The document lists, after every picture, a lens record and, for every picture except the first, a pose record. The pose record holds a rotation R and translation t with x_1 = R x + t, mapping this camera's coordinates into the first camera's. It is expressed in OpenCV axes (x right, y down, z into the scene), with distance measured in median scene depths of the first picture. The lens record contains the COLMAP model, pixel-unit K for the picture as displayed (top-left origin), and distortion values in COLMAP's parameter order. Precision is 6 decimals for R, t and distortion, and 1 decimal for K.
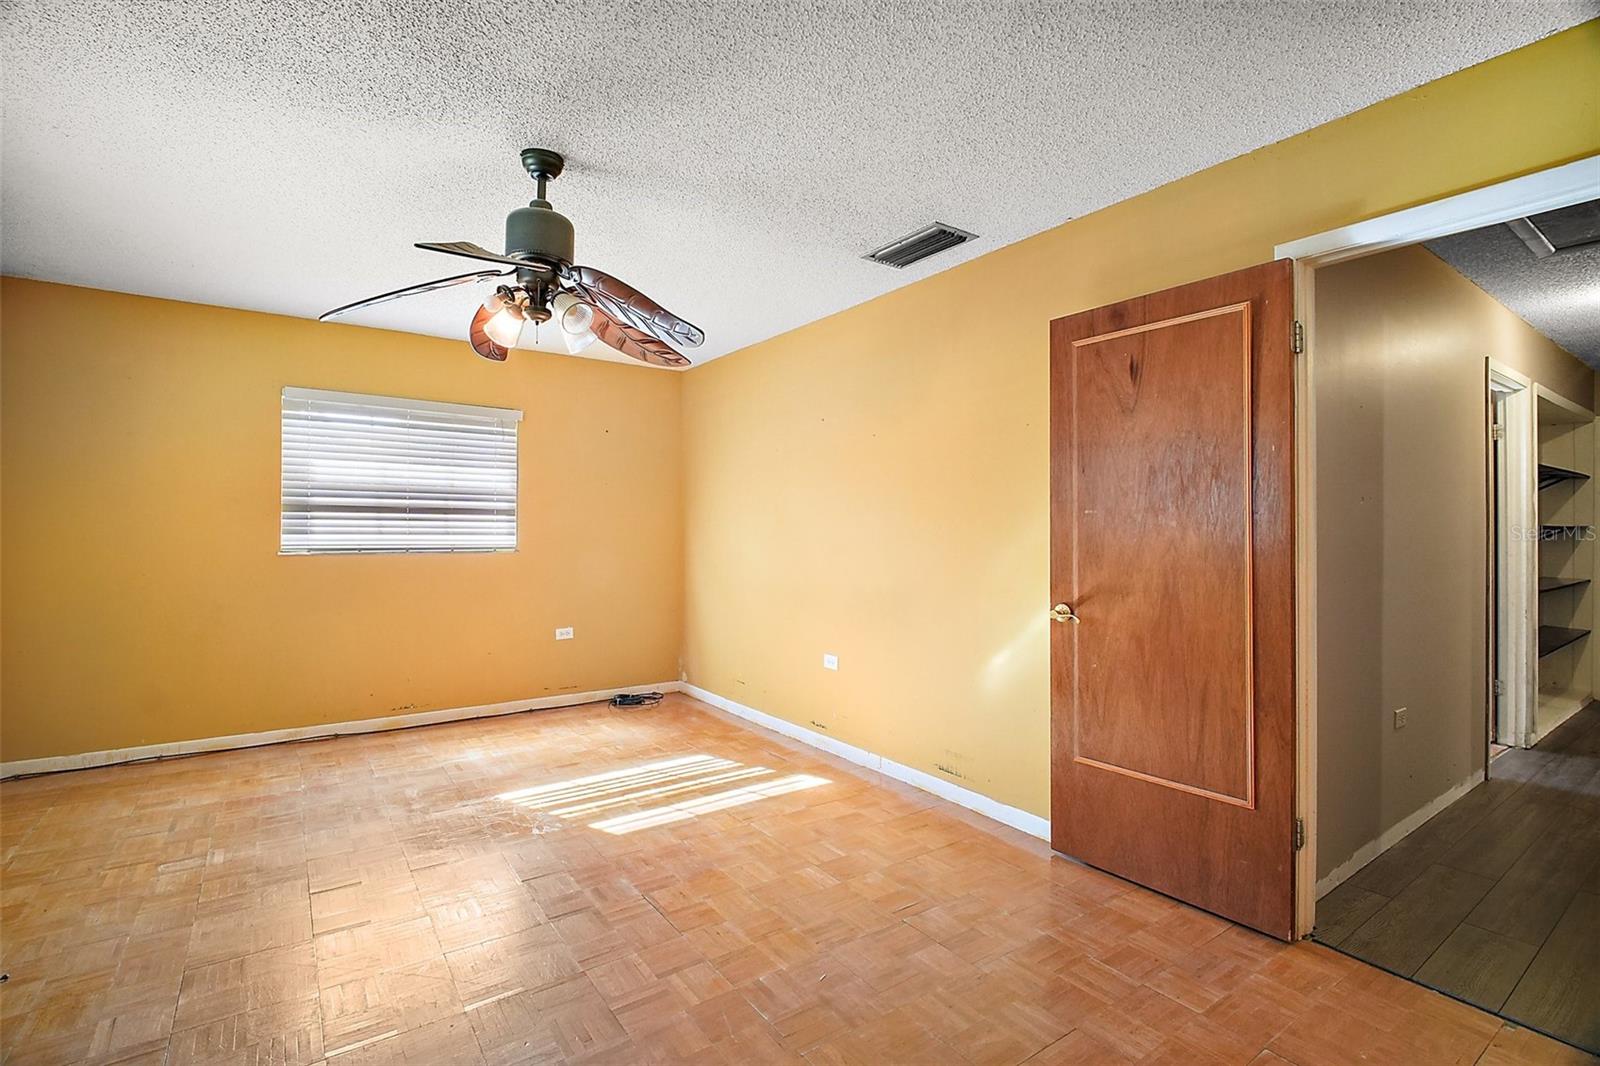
lens RADIAL K [[749.9, 0, 800.0], [0, 749.9, 533.0], [0, 0, 1]] dist [-0.002028, -0.000644]
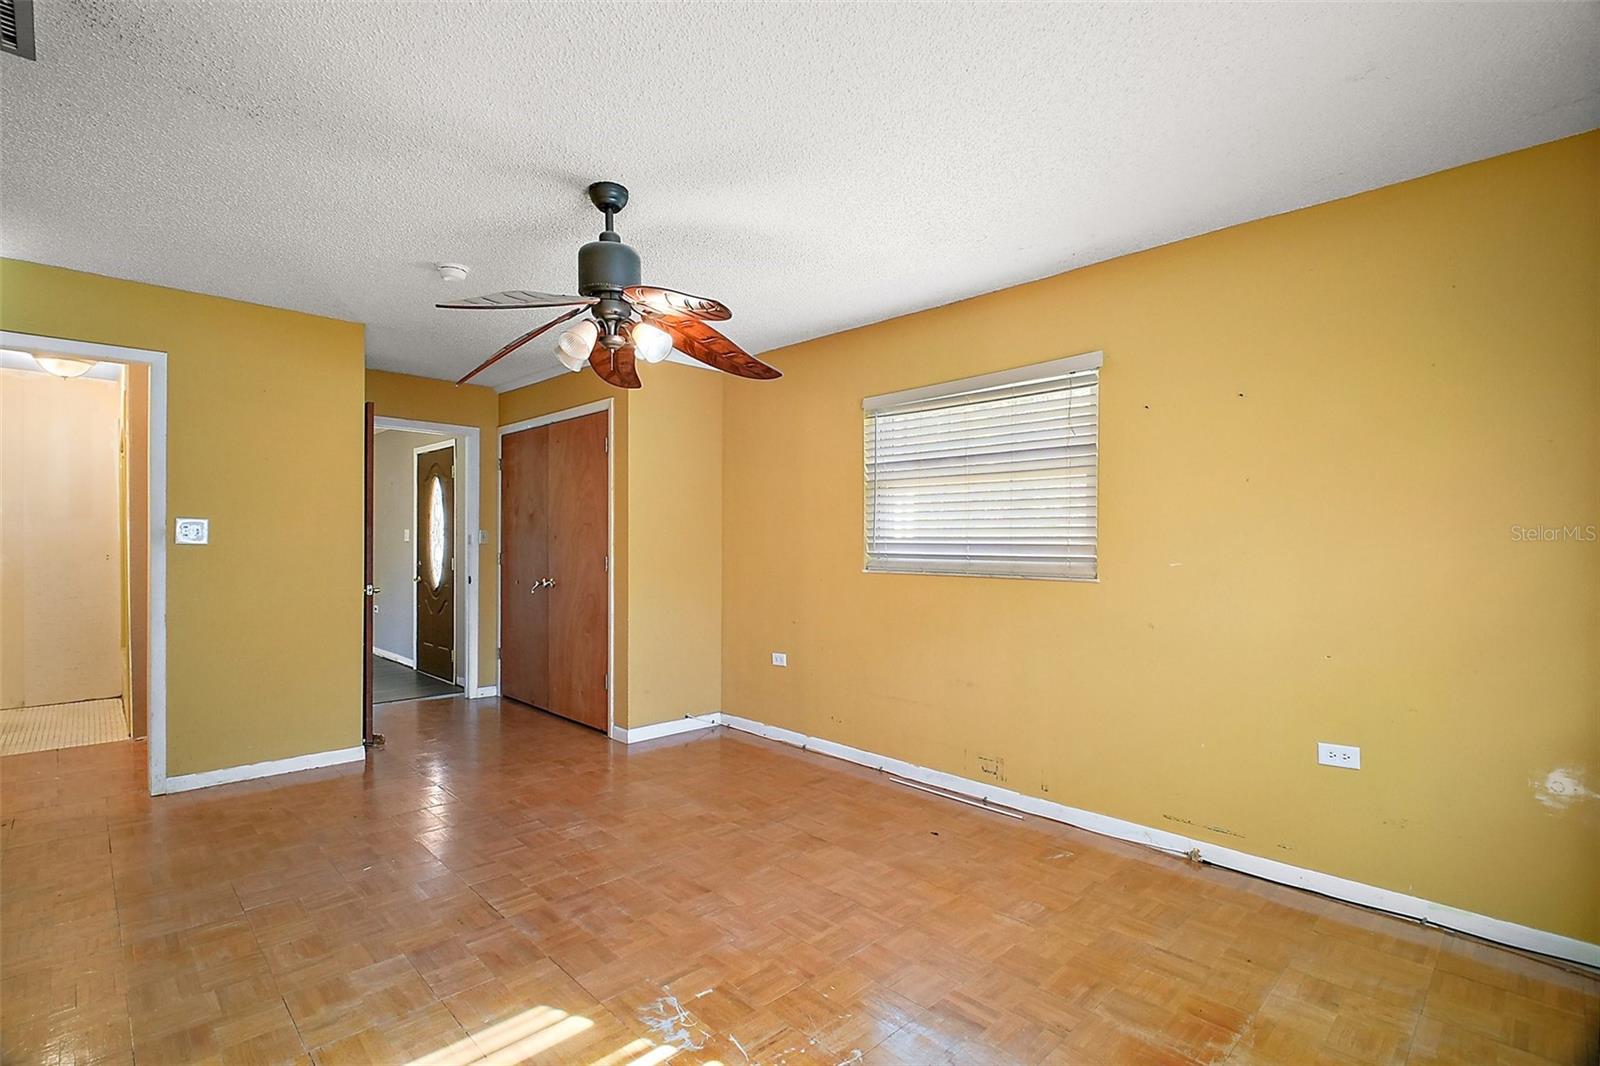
lens RADIAL K [[749.9, 0, 800.0], [0, 749.9, 533.0], [0, 0, 1]] dist [-0.002028, -0.000644]
pose [[-0.987094, -0.010422, -0.159801, -0.396766], [-0.009630, 0.999937, -0.005732, -0.014563], [0.159851, -0.004119, -0.987133, 1.871099]]
